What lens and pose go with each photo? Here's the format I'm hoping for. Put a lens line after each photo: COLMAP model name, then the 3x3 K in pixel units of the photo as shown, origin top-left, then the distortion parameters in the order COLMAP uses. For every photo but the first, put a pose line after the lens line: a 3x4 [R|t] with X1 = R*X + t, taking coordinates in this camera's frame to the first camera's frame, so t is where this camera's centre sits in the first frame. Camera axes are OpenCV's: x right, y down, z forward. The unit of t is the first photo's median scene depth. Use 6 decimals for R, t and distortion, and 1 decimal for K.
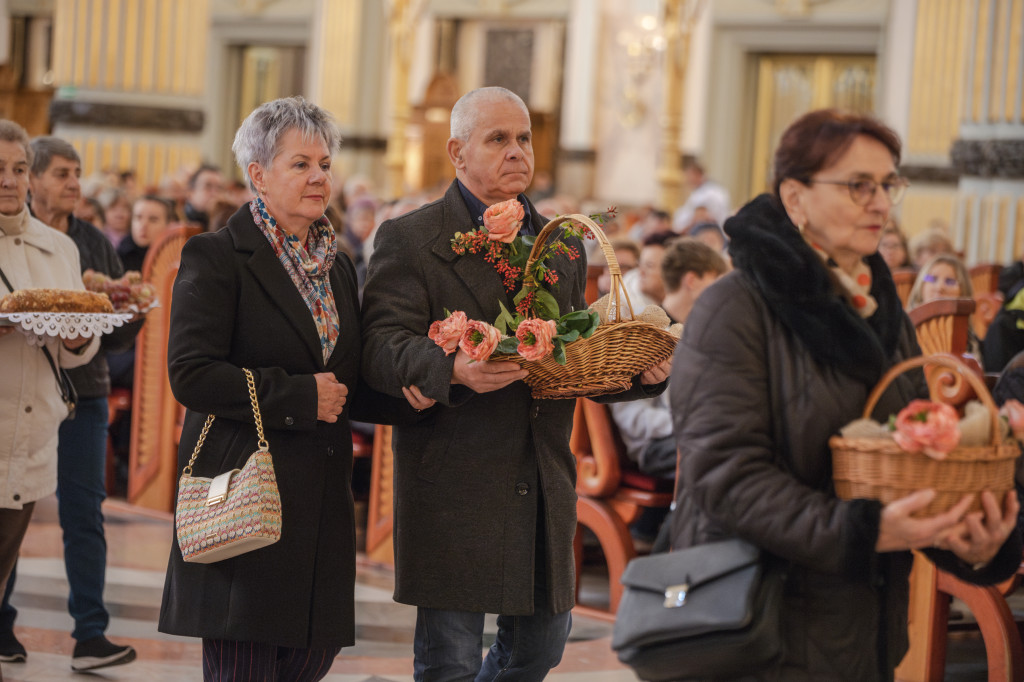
lens RADIAL K [[5880.0, 0, 512.1], [0, 5880.0, 300.1], [0, 0, 1]] dist [1.337984, 9.888586]
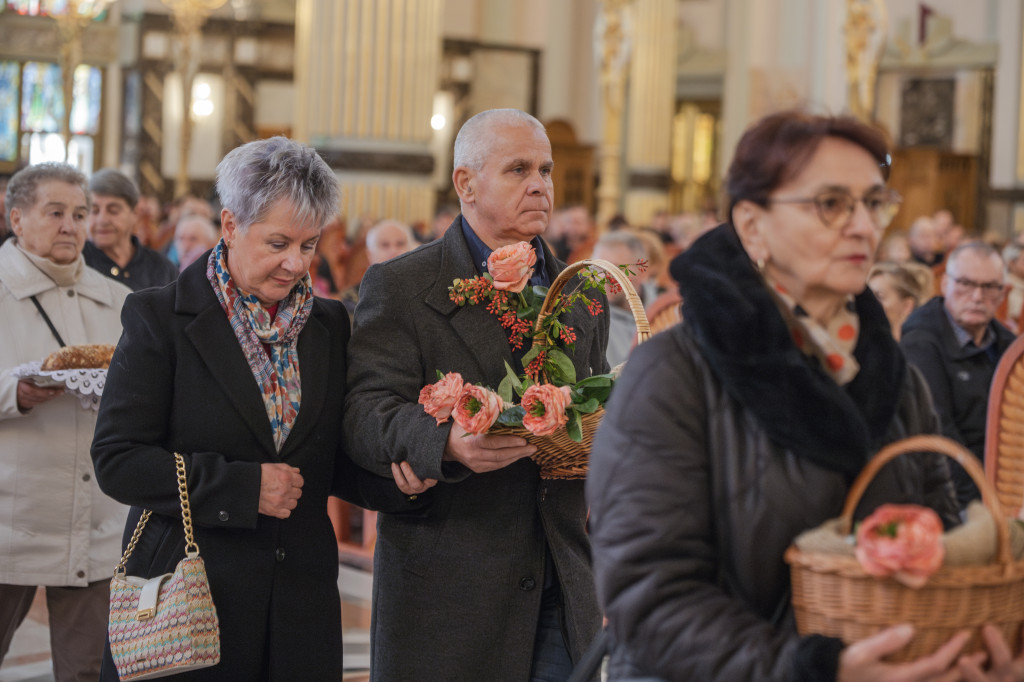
lens RADIAL K [[5880.0, 0, 512.1], [0, 5880.0, 300.1], [0, 0, 1]] dist [1.337984, 9.888586]
pose [[0.999200, 0.012794, -0.037903, 0.030492], [-0.013223, 0.999851, -0.011084, 0.000592], [0.037755, 0.011576, 0.999220, 0.169915]]
